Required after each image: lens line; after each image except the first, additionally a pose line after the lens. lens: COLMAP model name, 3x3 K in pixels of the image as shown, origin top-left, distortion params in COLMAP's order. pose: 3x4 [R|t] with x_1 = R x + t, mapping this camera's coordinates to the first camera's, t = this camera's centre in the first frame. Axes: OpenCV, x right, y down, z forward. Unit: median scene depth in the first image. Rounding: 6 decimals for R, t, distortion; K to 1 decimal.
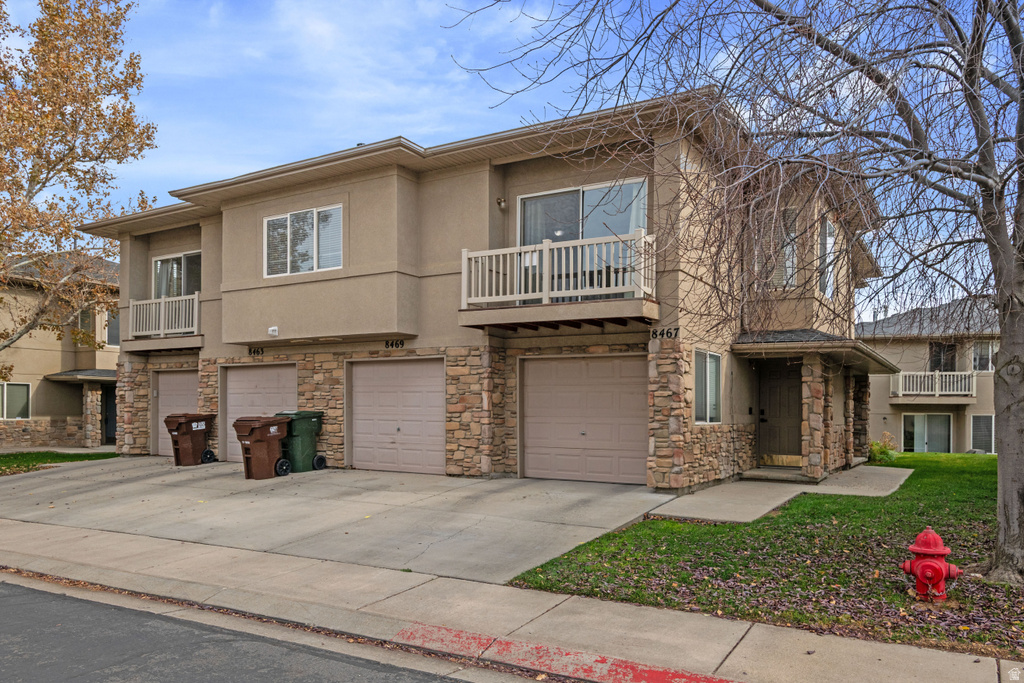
lens RADIAL K [[739.5, 0, 507.1], [0, 739.5, 402.2], [0, 0, 1]] dist [0.004372, 0.000828]
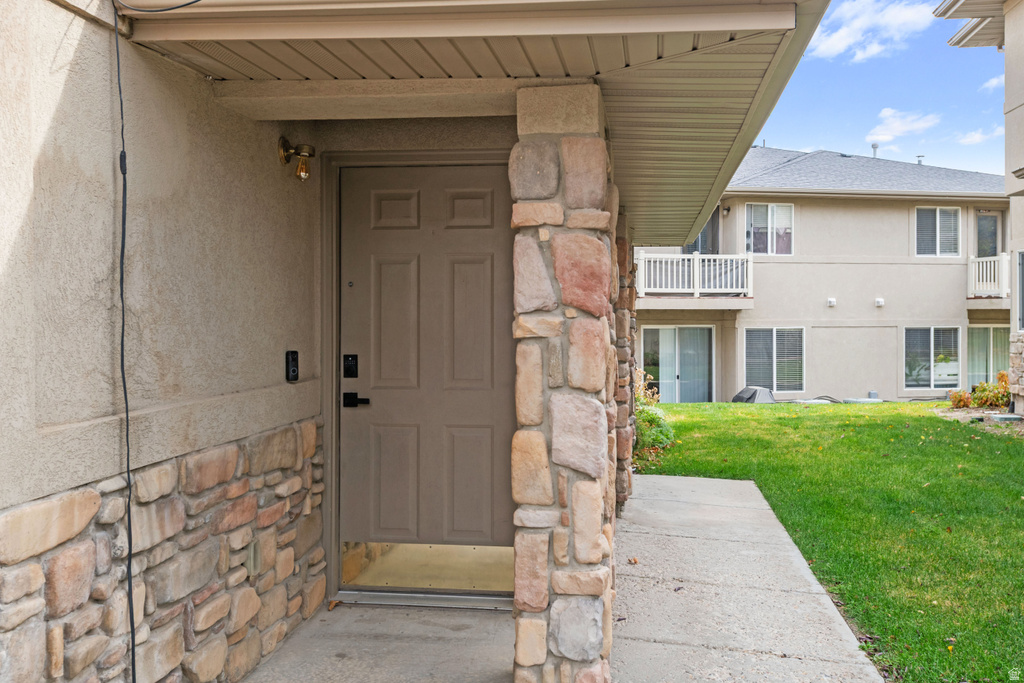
lens RADIAL K [[1059.8, 0, 513.0], [0, 1059.8, 338.9], [0, 0, 1]] dist [0.001877, 0.000000]
pose [[0.914768, -0.016195, 0.403655, 0.253759], [0.002709, 0.999420, 0.033959, -0.006957], [-0.403971, -0.029972, 0.914281, 0.662080]]
